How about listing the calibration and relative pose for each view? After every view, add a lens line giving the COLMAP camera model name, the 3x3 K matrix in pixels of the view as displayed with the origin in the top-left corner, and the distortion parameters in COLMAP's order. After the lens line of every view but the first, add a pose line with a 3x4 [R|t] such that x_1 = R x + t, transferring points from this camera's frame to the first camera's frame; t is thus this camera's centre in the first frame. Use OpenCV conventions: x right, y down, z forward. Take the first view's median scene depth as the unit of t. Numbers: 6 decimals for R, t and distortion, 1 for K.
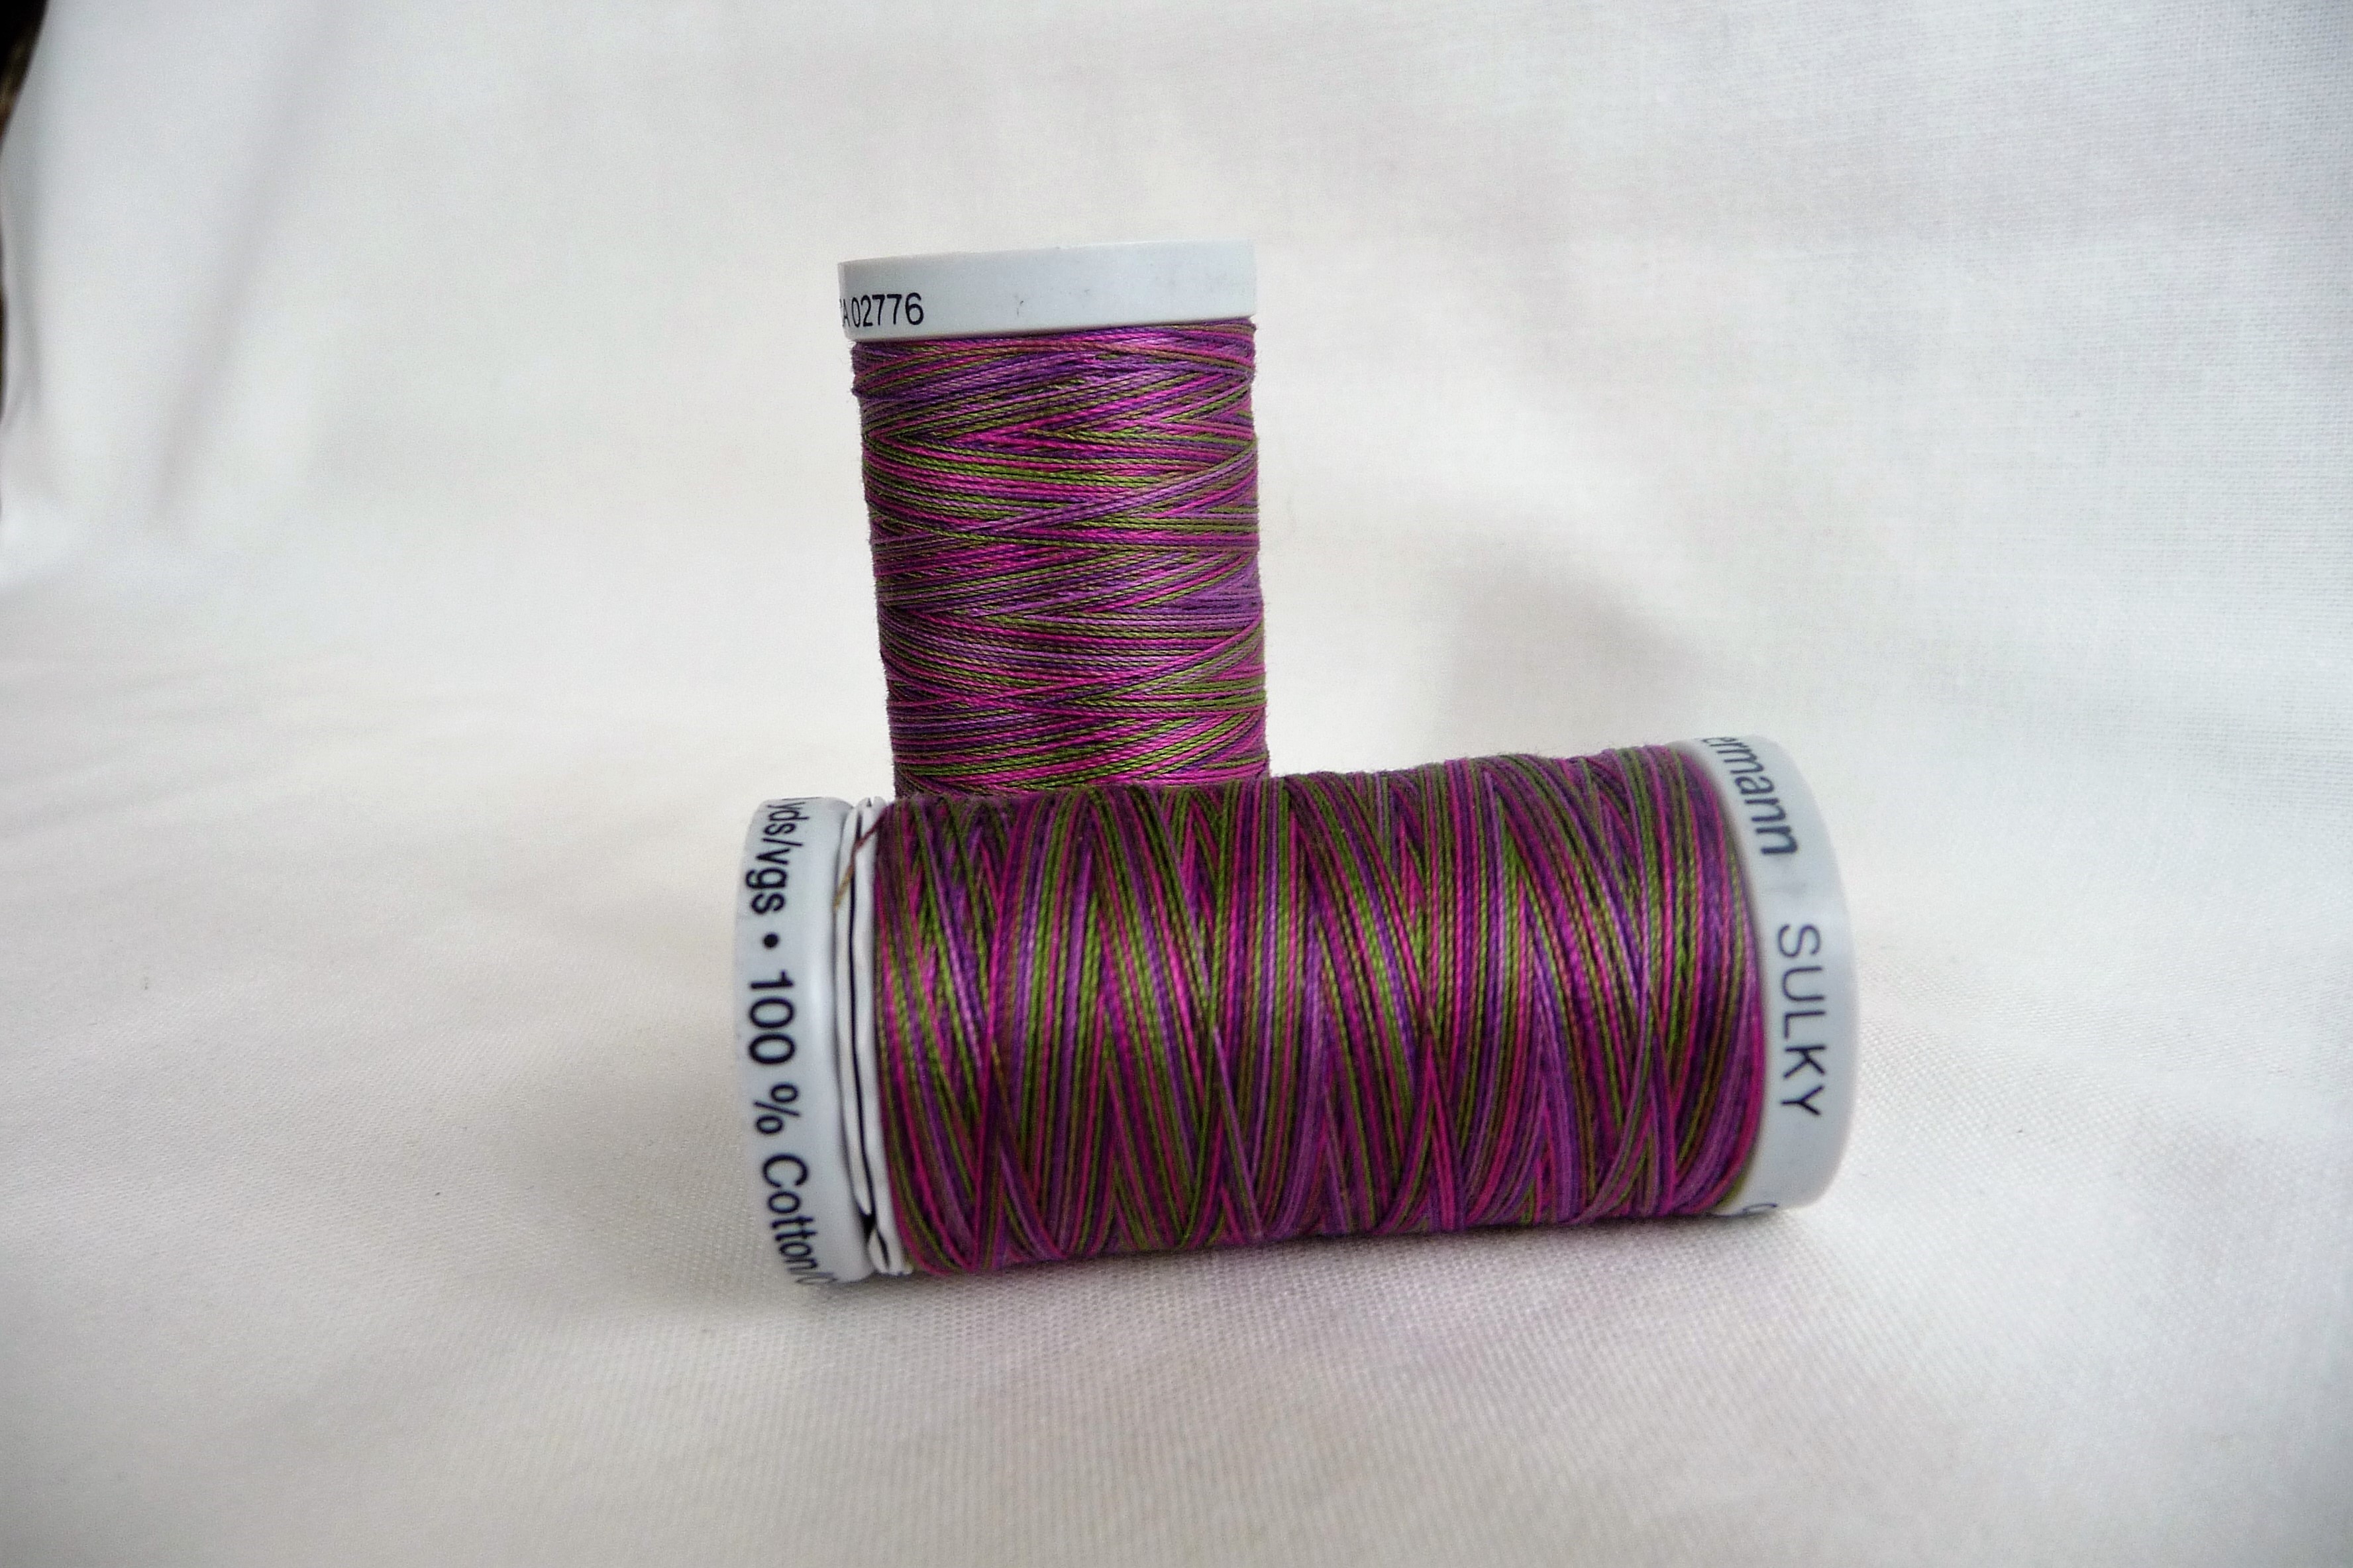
lens RADIAL K [[1912.2, 0, 1176.5], [0, 1912.2, 784.0], [0, 0, 1]] dist [-0.019868, -0.014092]
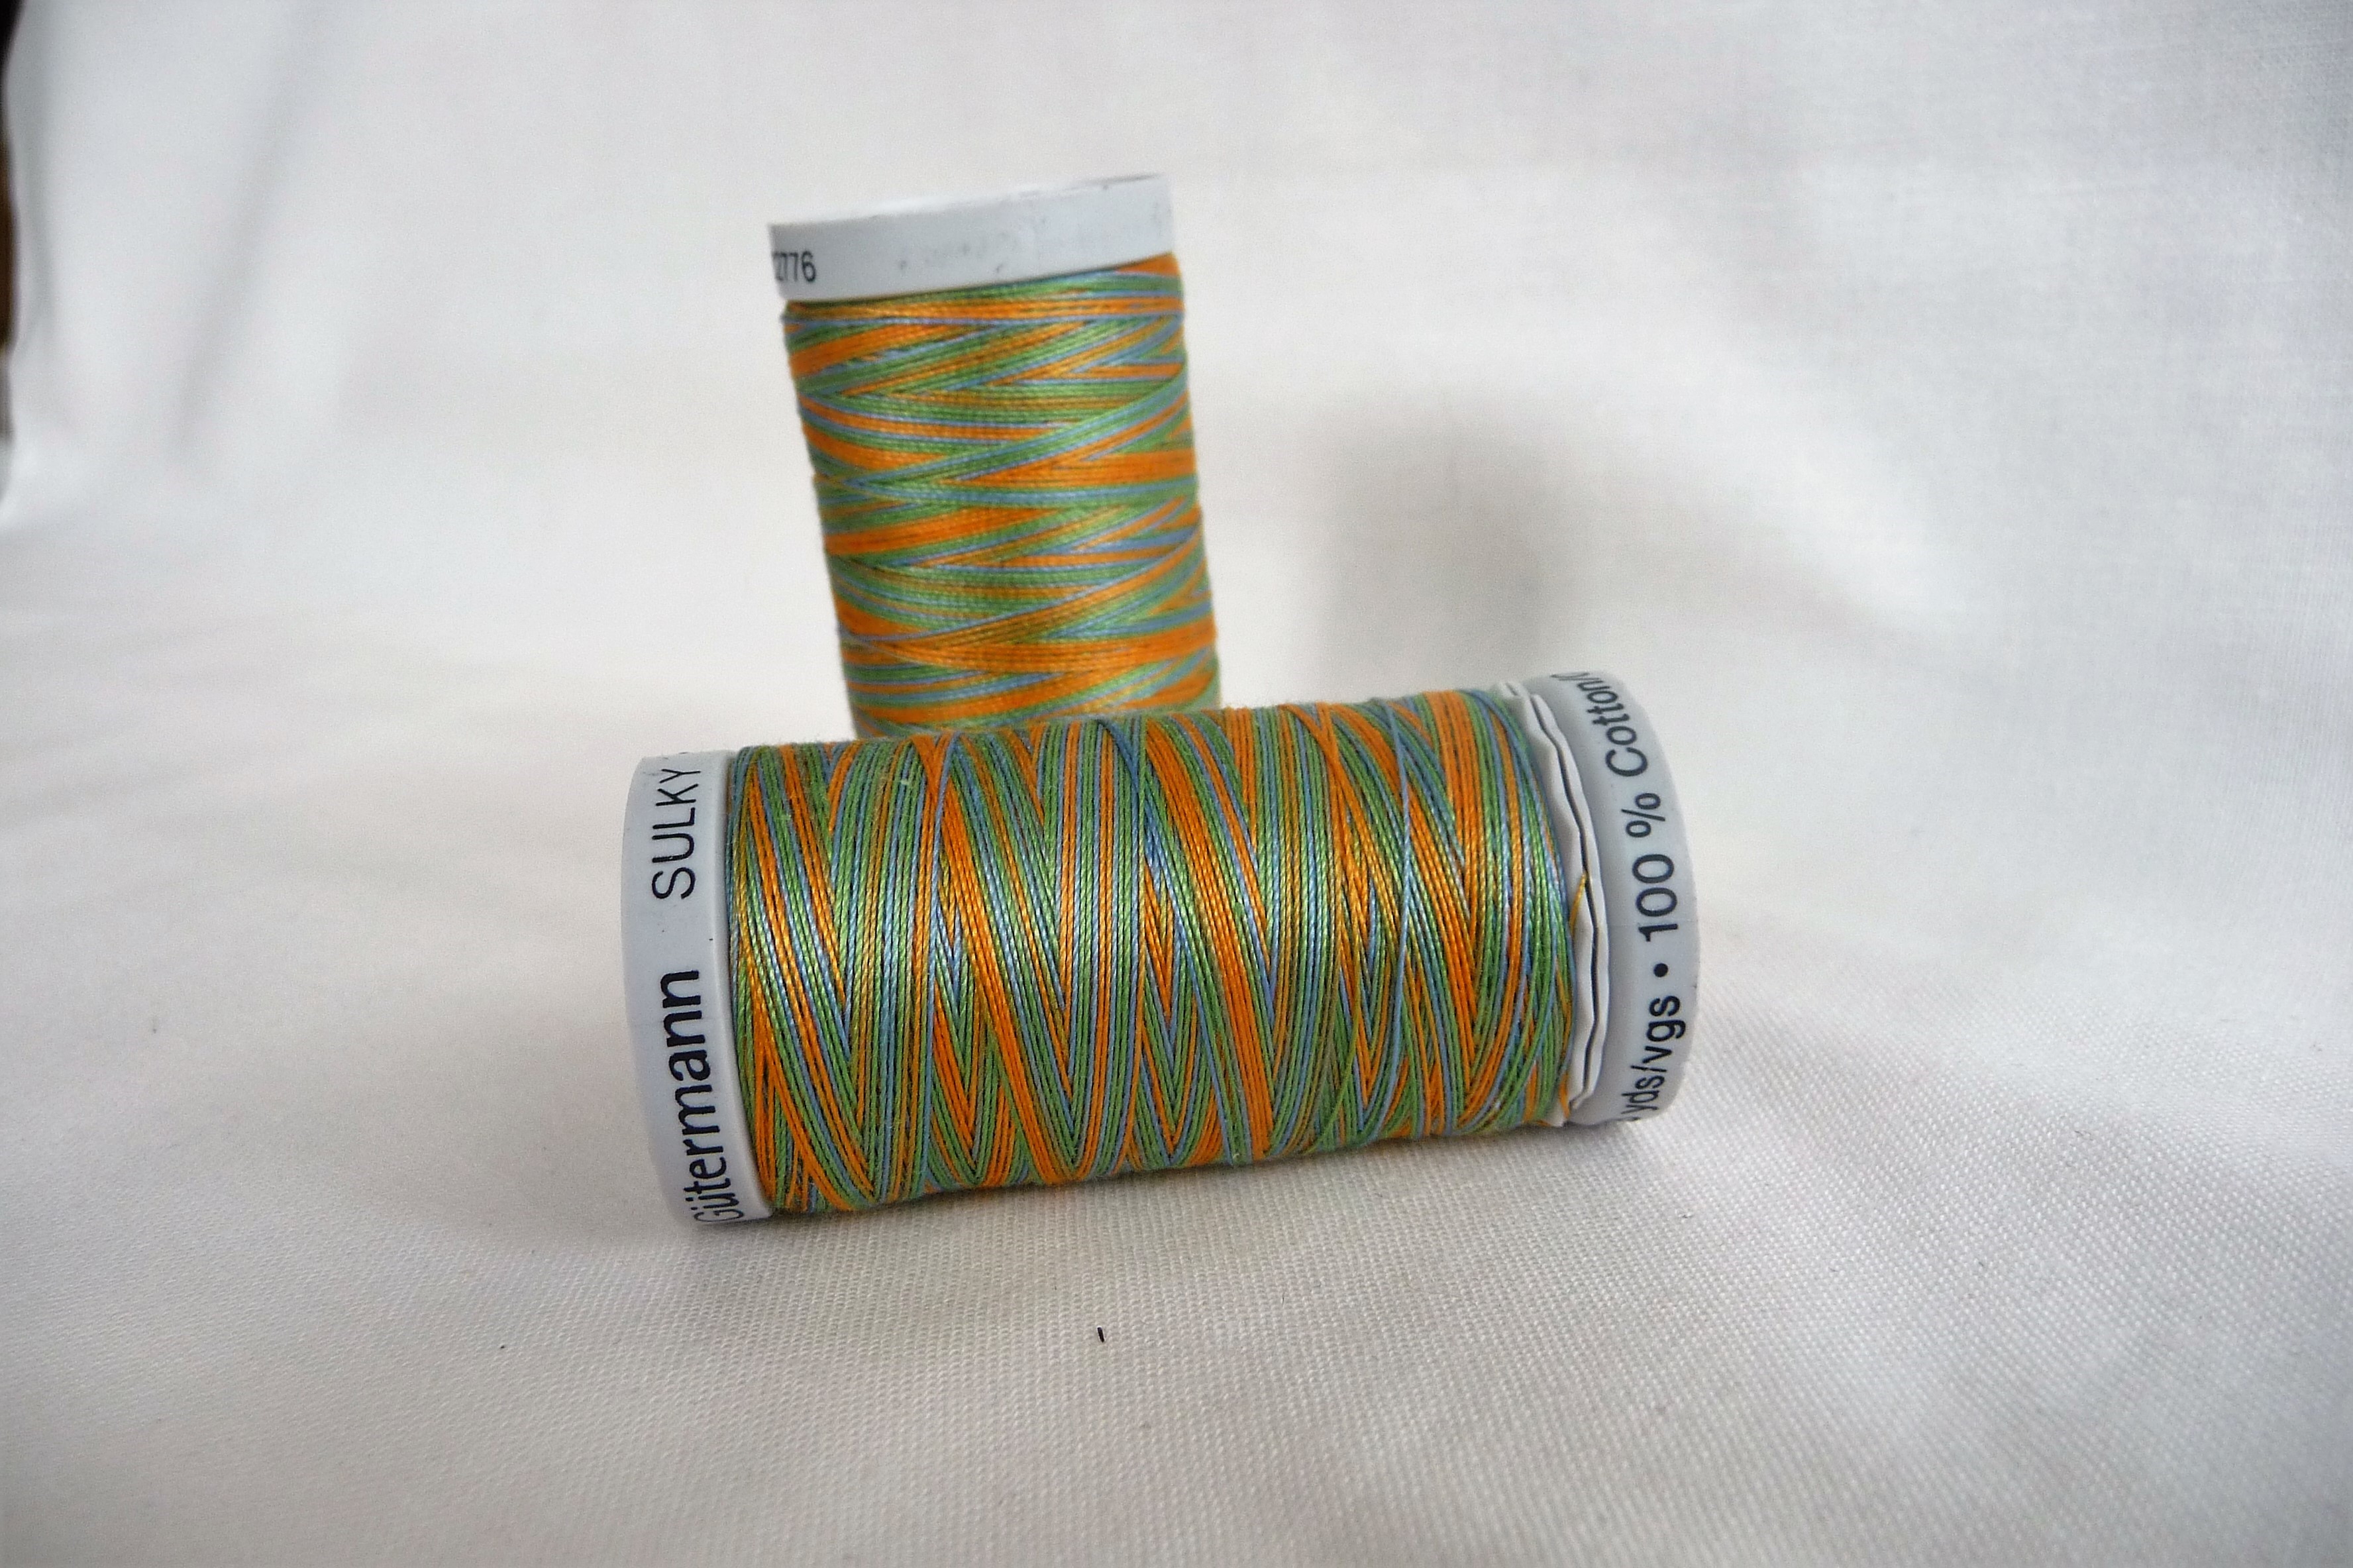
lens RADIAL K [[1887.8, 0, 1162.8], [0, 1887.8, 786.2], [0, 0, 1]] dist [0.003866, -0.047713]
pose [[0.999820, 0.011323, -0.015210, -0.068472], [-0.010687, 0.999093, 0.041229, -0.040964], [0.015663, -0.041059, 0.999034, 0.145694]]
